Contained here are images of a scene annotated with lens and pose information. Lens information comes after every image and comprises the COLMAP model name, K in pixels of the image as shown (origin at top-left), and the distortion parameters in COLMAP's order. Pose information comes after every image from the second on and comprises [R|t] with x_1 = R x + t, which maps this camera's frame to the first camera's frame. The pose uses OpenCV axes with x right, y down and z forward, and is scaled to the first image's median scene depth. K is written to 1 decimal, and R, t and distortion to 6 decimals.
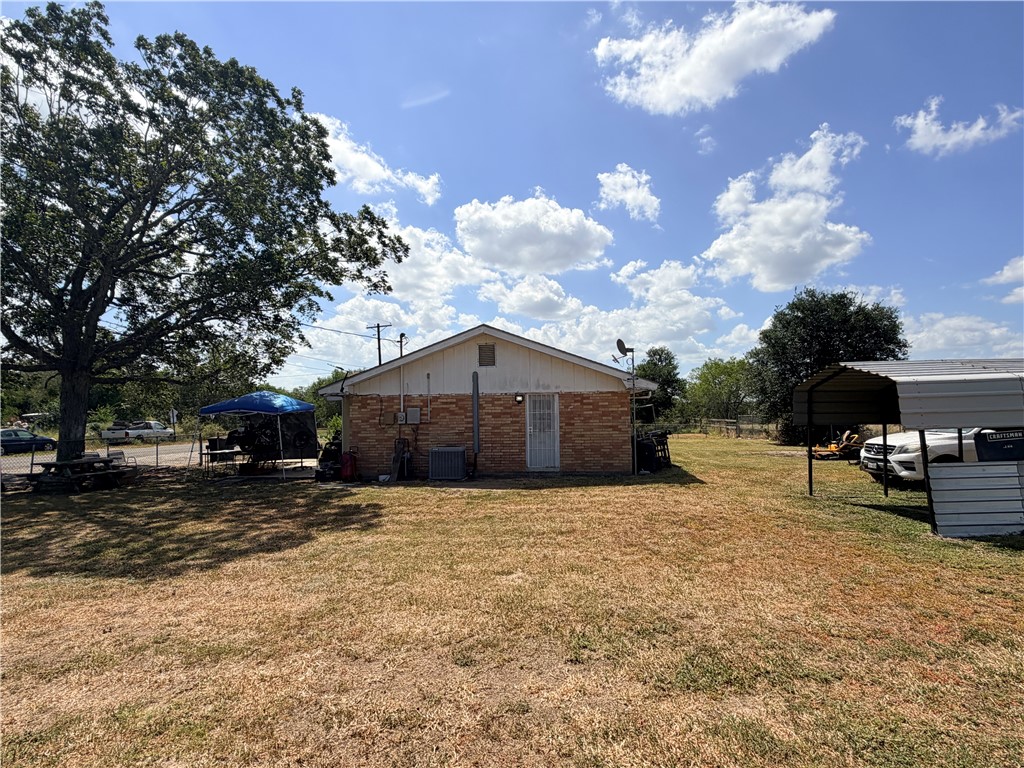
lens RADIAL K [[547.2, 0, 511.6], [0, 547.2, 388.4], [0, 0, 1]] dist [-0.003014, 0.000780]
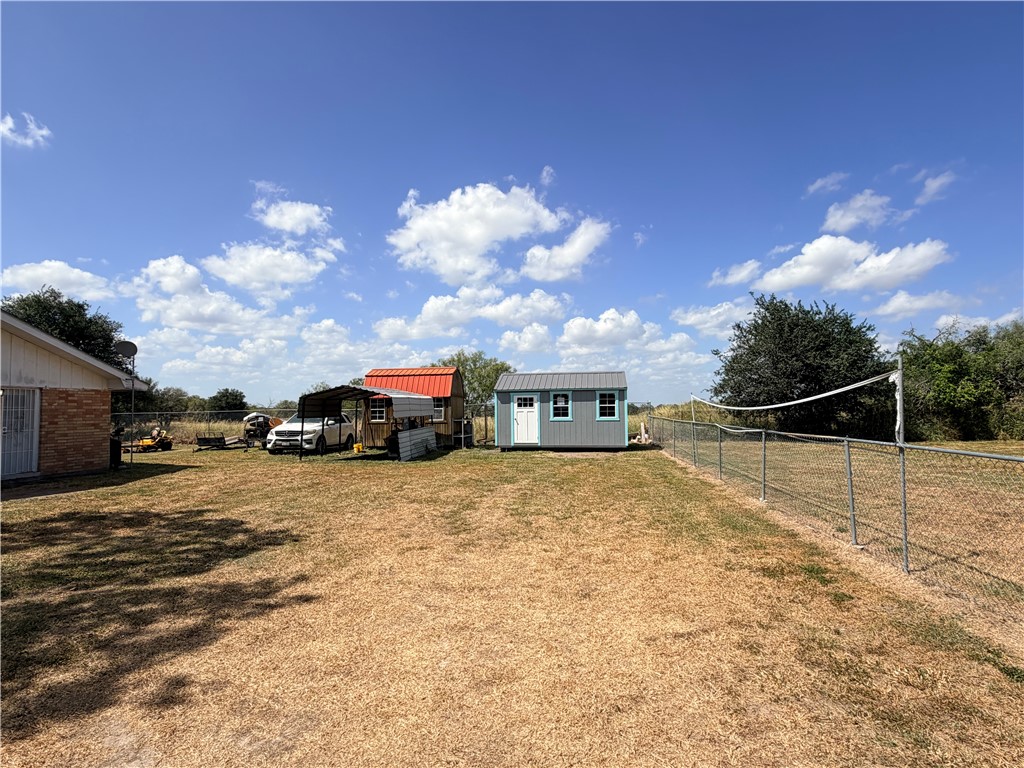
lens RADIAL K [[547.2, 0, 508.8], [0, 547.2, 385.4], [0, 0, 1]] dist [-0.003014, 0.000780]
pose [[0.076895, 0.055229, 0.995508, -0.730593], [-0.041962, 0.997759, -0.052112, 0.017755], [-0.996156, -0.037766, 0.079041, 0.161018]]
